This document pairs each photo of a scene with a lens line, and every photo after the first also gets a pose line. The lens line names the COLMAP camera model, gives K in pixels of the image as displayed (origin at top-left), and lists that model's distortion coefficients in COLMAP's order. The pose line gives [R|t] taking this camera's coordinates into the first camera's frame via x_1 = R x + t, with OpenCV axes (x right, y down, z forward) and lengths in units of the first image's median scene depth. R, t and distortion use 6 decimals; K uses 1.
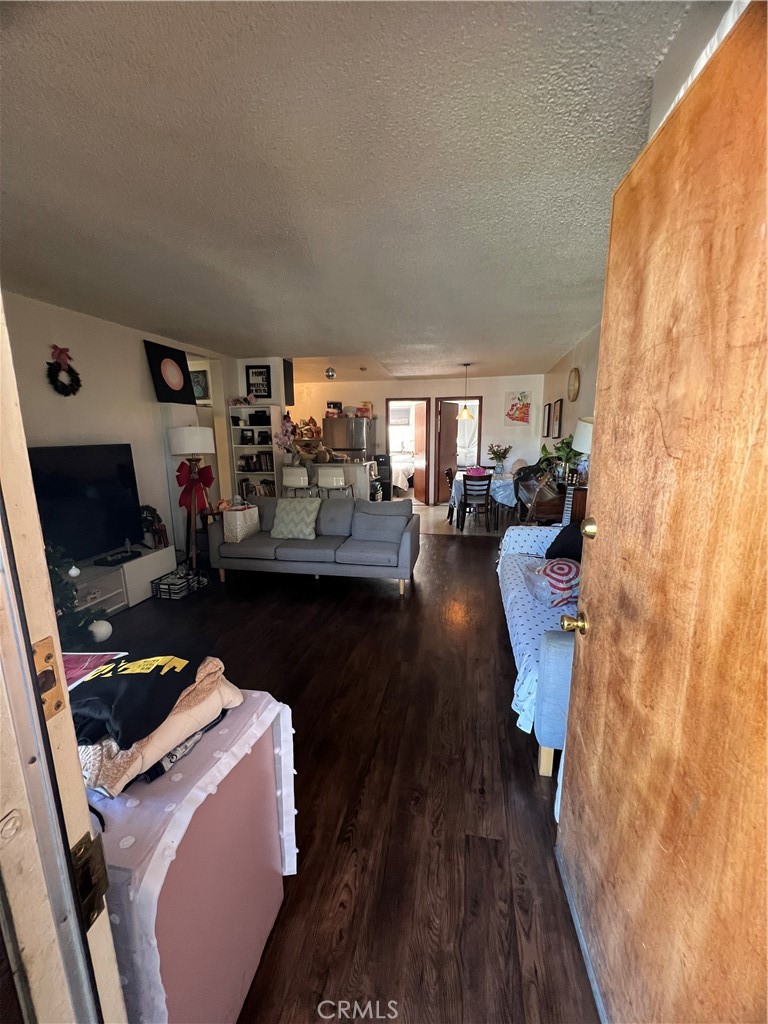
lens RADIAL K [[410.6, 0, 385.9], [0, 410.6, 511.6], [0, 0, 1]] dist [-0.003616, 0.000272]
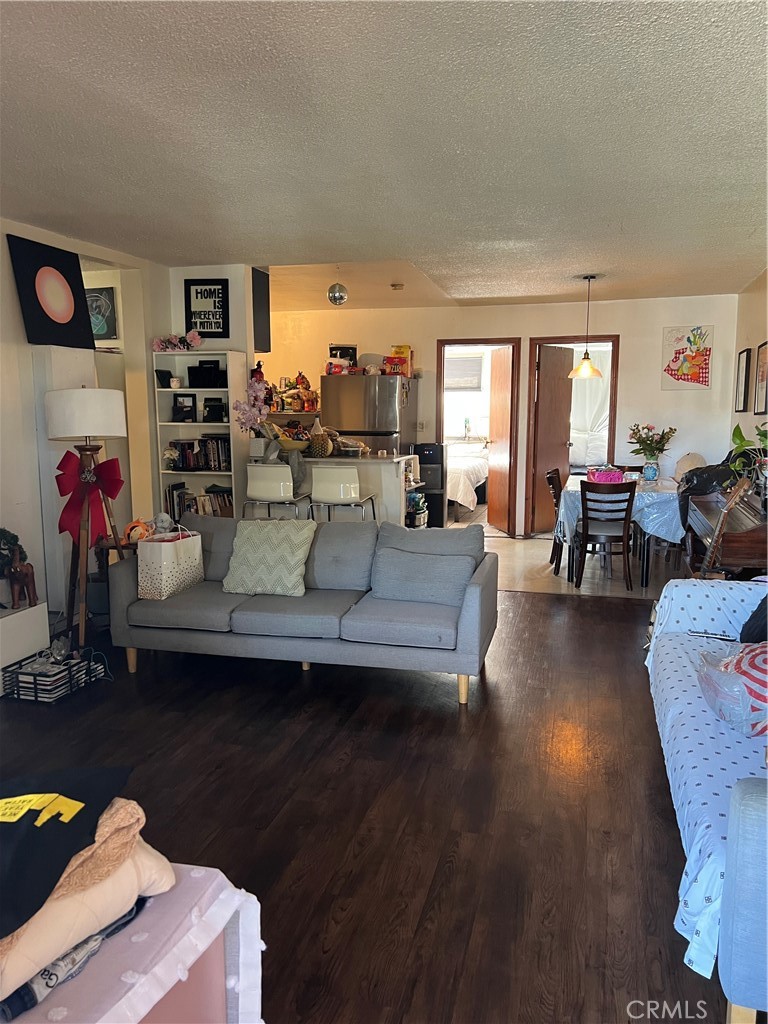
lens RADIAL K [[790.7, 0, 383.7], [0, 790.7, 515.4], [0, 0, 1]] dist [0.042580, -0.050871]
pose [[0.998229, 0.015295, -0.057490, -0.008554], [-0.018016, 0.998727, -0.047120, 0.007909], [0.056696, 0.048072, 0.997233, -0.042562]]
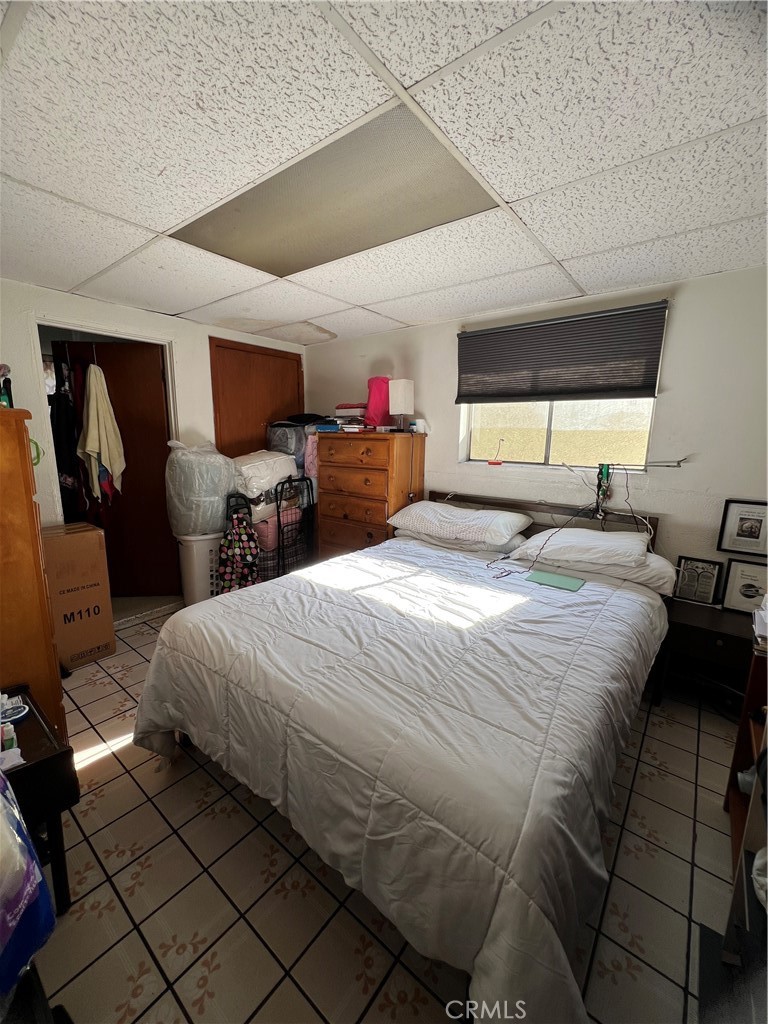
lens RADIAL K [[410.6, 0, 383.4], [0, 410.6, 511.2], [0, 0, 1]] dist [-0.003616, 0.000272]
pose [[0.886645, 0.106167, -0.450100, 0.042730], [-0.112460, 0.993573, 0.012825, -0.161007], [0.448569, 0.039247, 0.892886, 0.882331]]
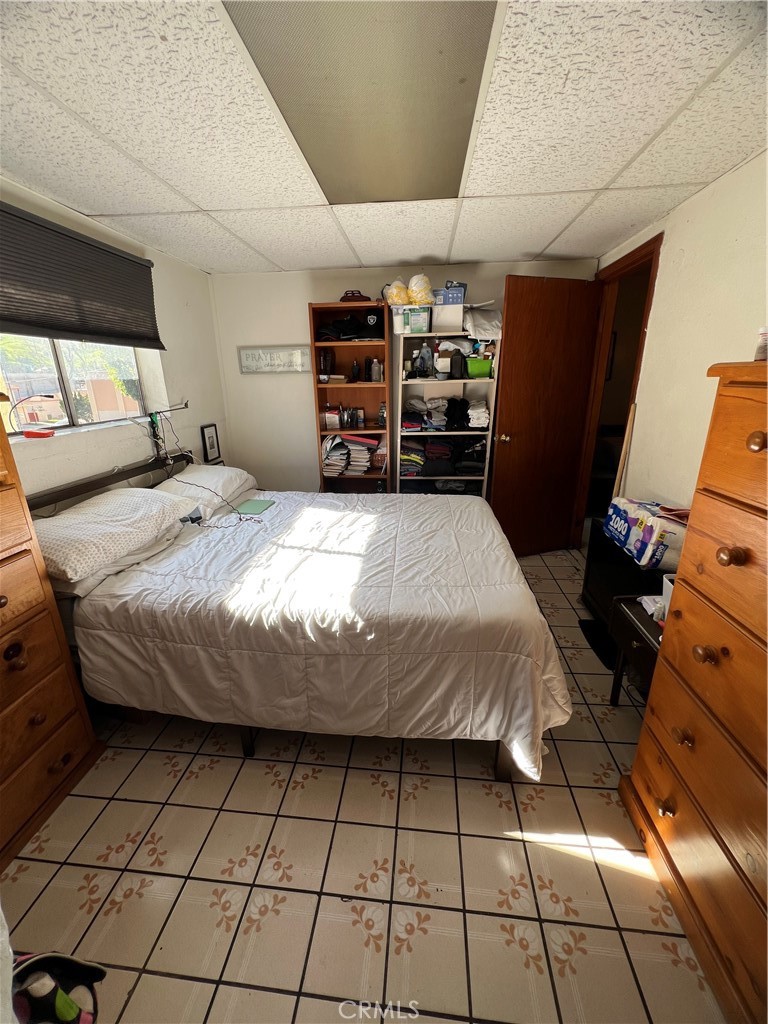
lens RADIAL K [[410.6, 0, 381.4], [0, 410.6, 513.3], [0, 0, 1]] dist [-0.003616, 0.000272]
pose [[-0.085612, -0.306268, 0.948088, -0.235660], [0.202421, 0.926389, 0.317537, -0.196359], [-0.975549, 0.219098, -0.017315, 1.044980]]
